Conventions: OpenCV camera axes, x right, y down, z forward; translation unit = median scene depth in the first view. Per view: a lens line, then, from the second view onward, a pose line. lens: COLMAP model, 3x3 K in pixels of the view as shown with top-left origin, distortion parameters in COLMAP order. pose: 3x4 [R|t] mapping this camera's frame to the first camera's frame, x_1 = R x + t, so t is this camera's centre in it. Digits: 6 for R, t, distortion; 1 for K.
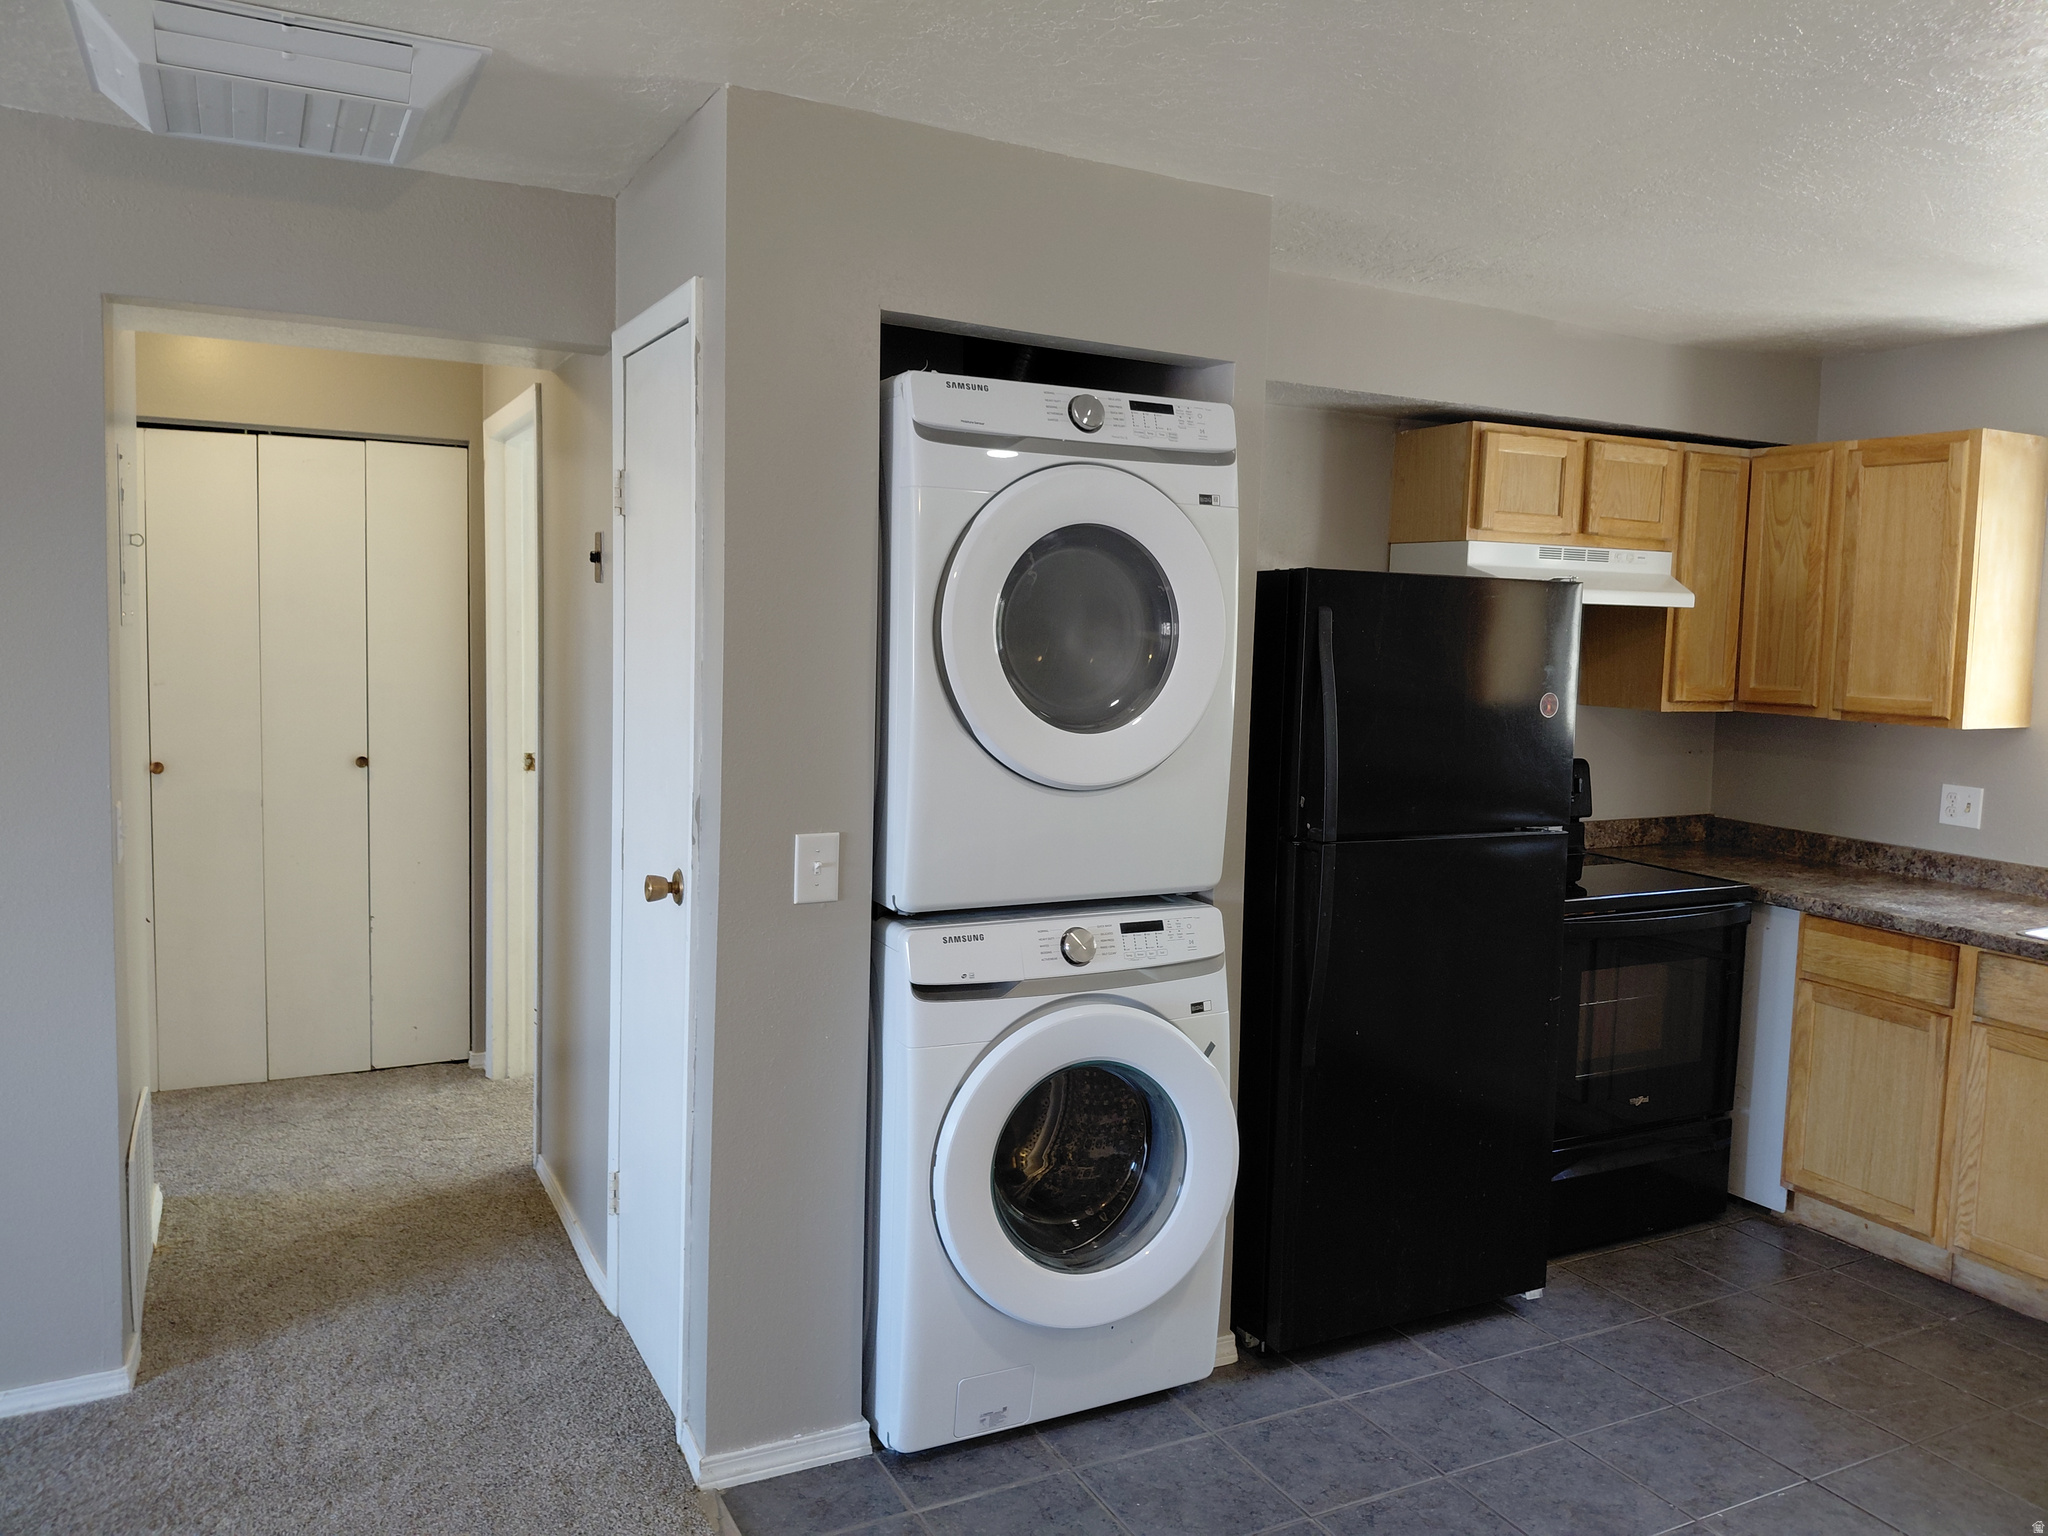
lens RADIAL K [[1543.2, 0, 988.0], [0, 1543.2, 753.1], [0, 0, 1]] dist [0.073839, -0.120962]
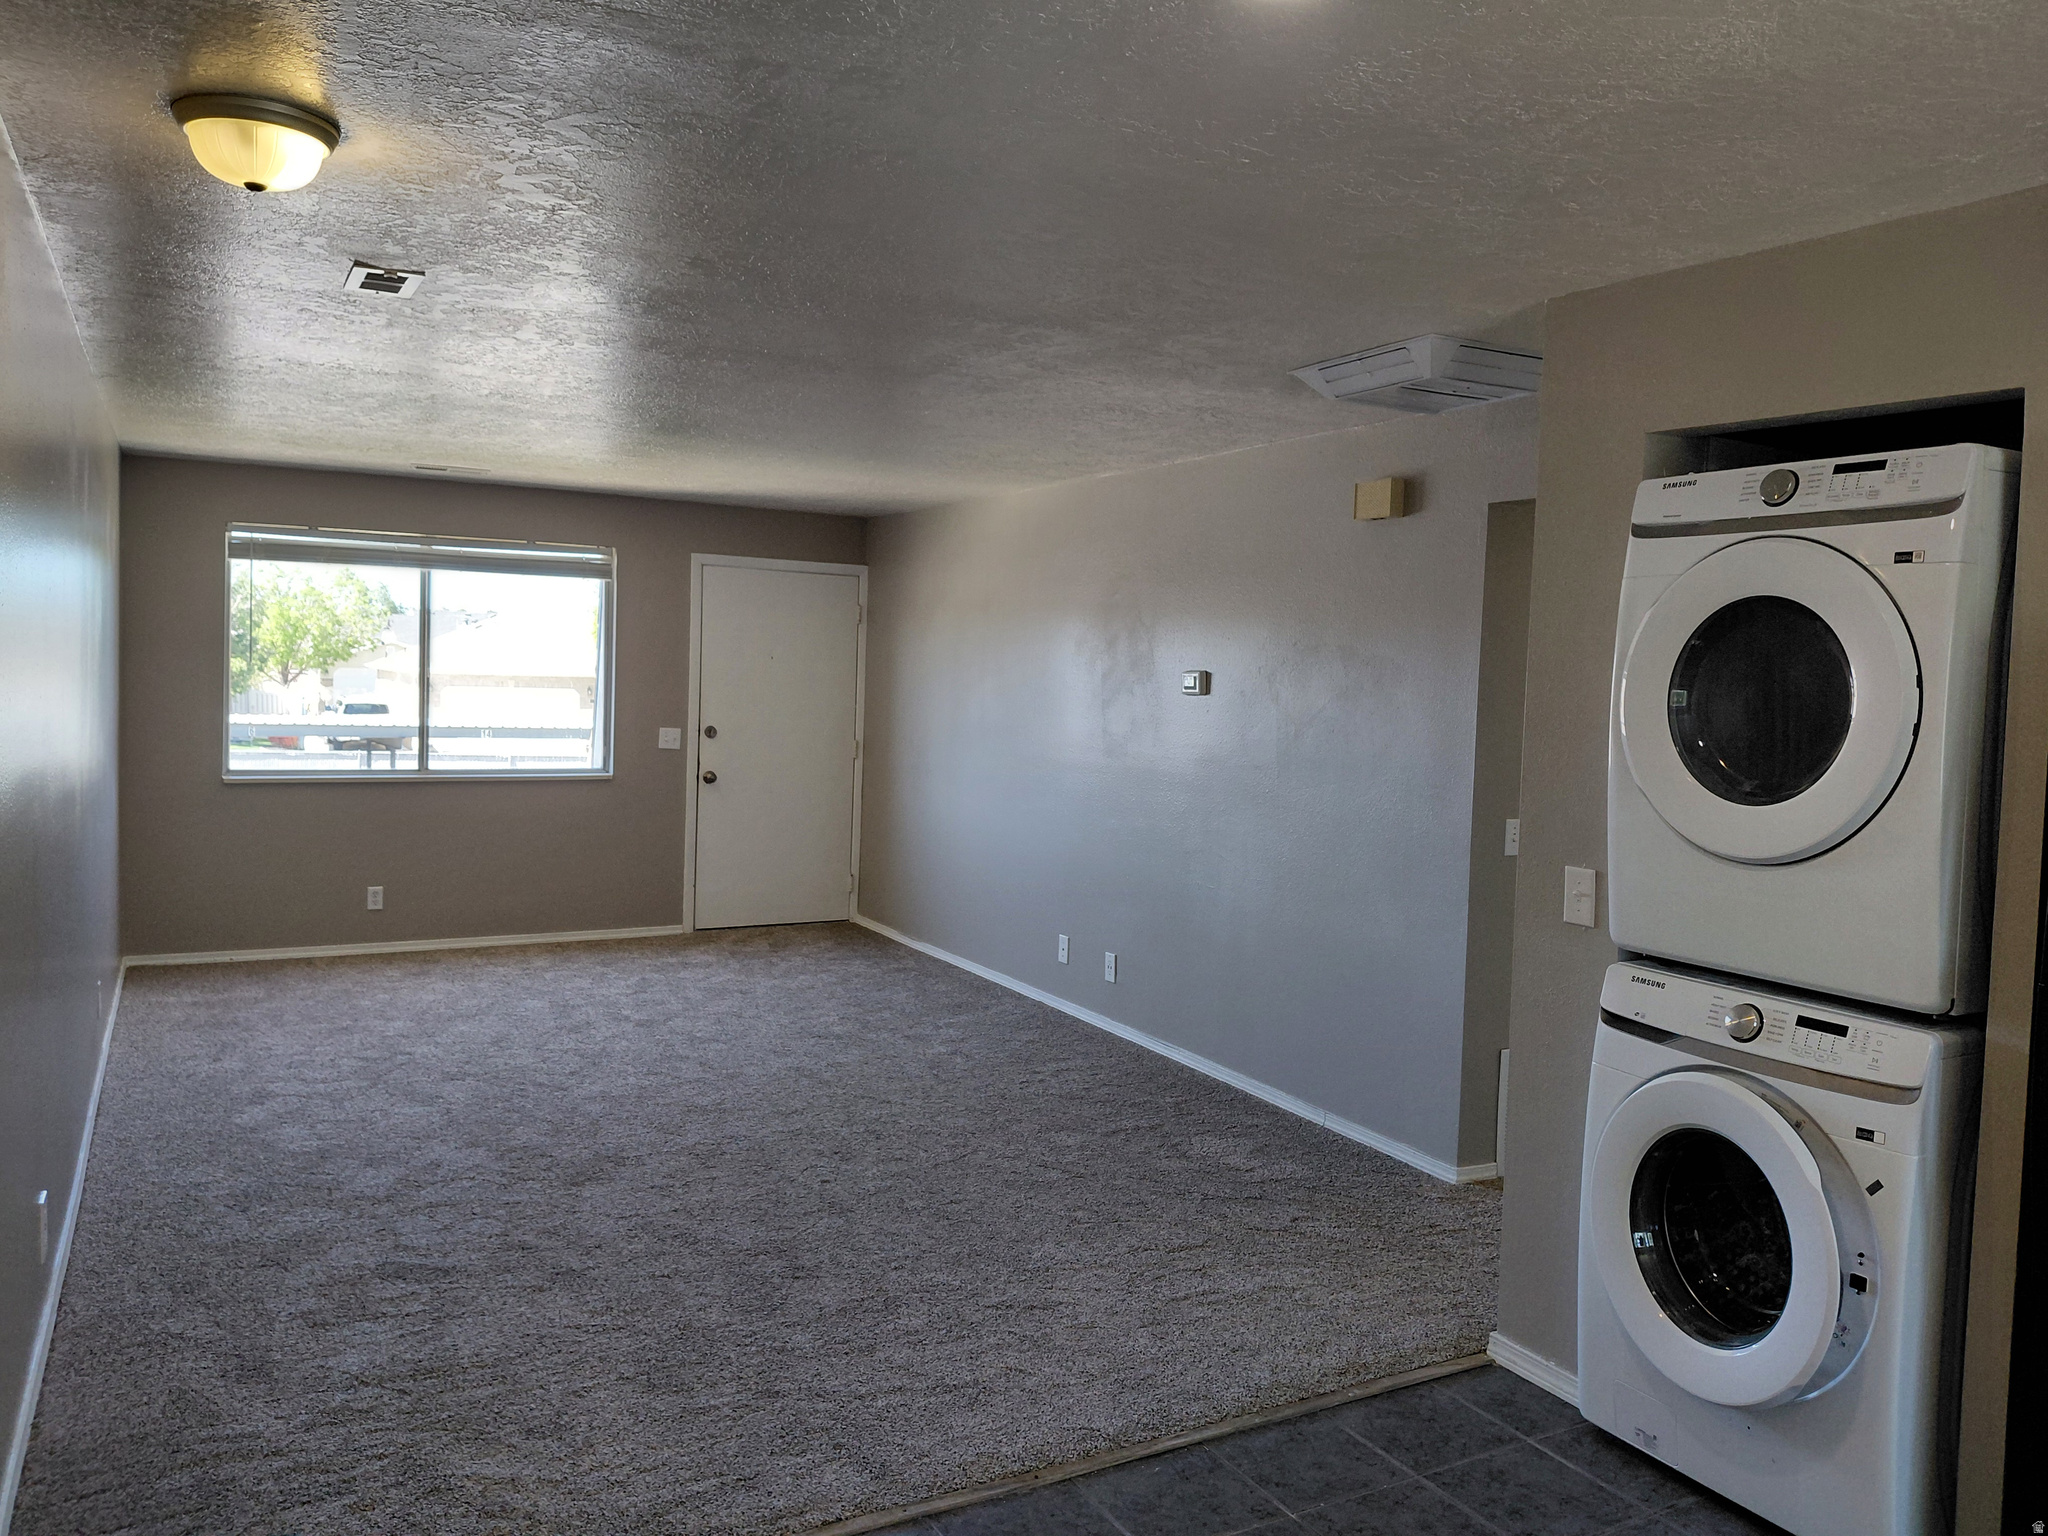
lens RADIAL K [[1547.6, 0, 1023.3], [0, 1547.6, 748.1], [0, 0, 1]] dist [0.039474, -0.086328]
pose [[0.009742, 0.029017, -0.999531, 0.848414], [-0.113192, 0.993186, 0.027730, -0.019829], [0.993525, 0.112869, 0.012960, 0.414738]]
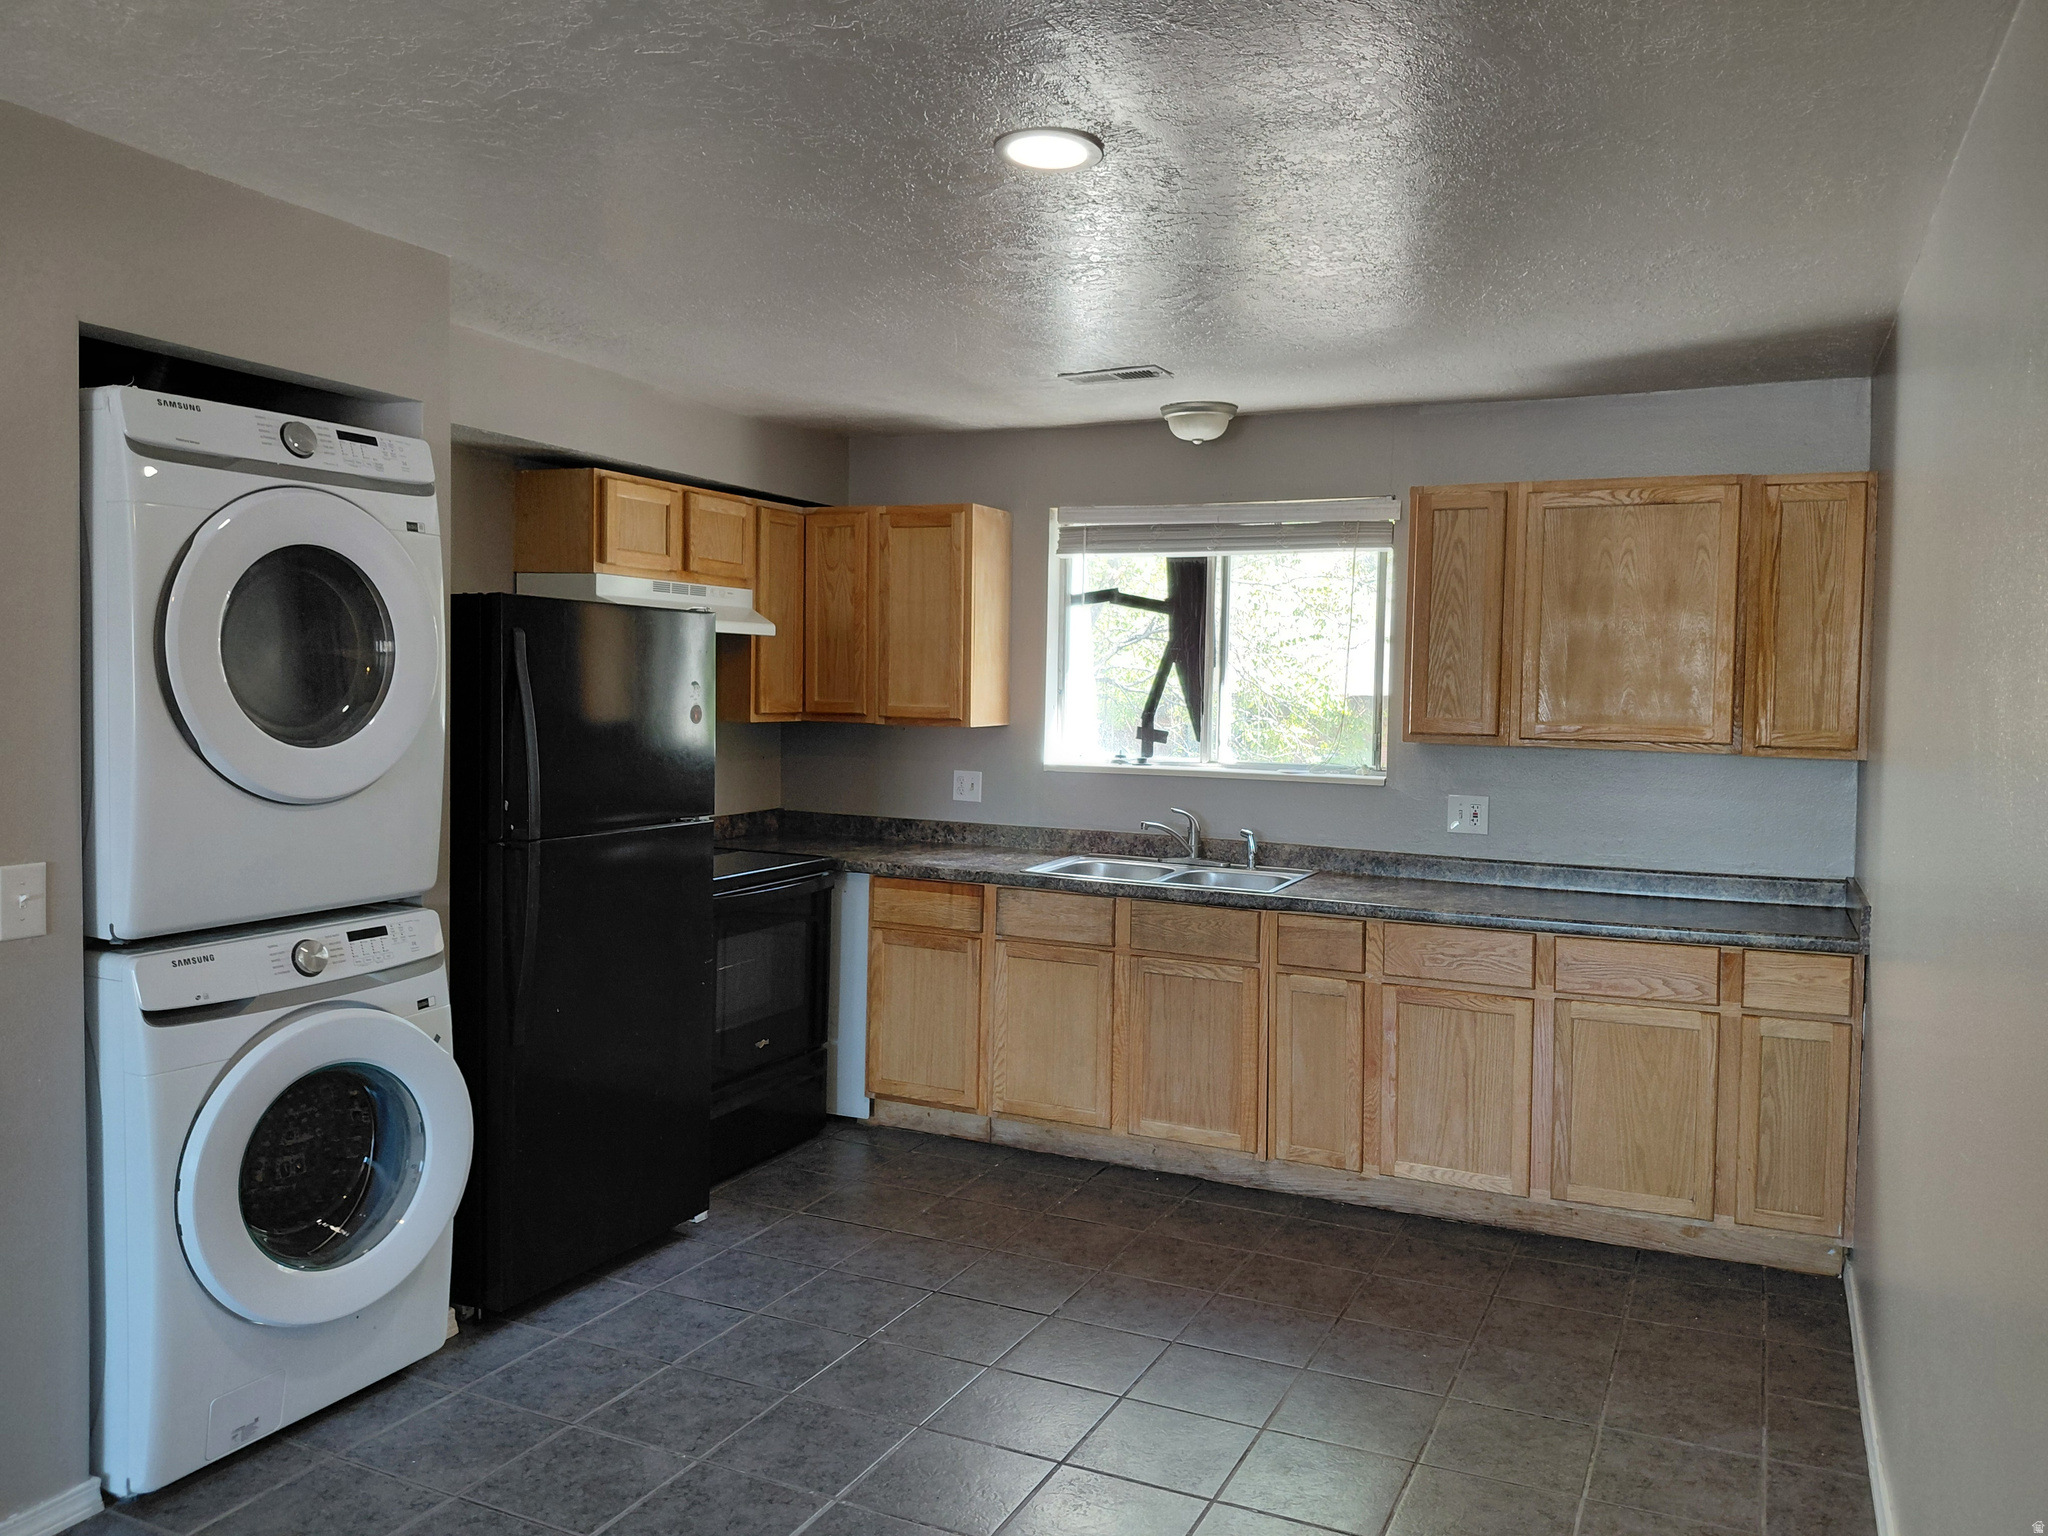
lens RADIAL K [[1538.0, 0, 1024.3], [0, 1538.0, 739.2], [0, 0, 1]] dist [0.135672, -0.315622]
pose [[0.799410, -0.033786, 0.599835, -0.143880], [0.051184, 0.998618, -0.011966, 0.014564], [-0.598601, 0.040268, 0.800034, -0.093811]]
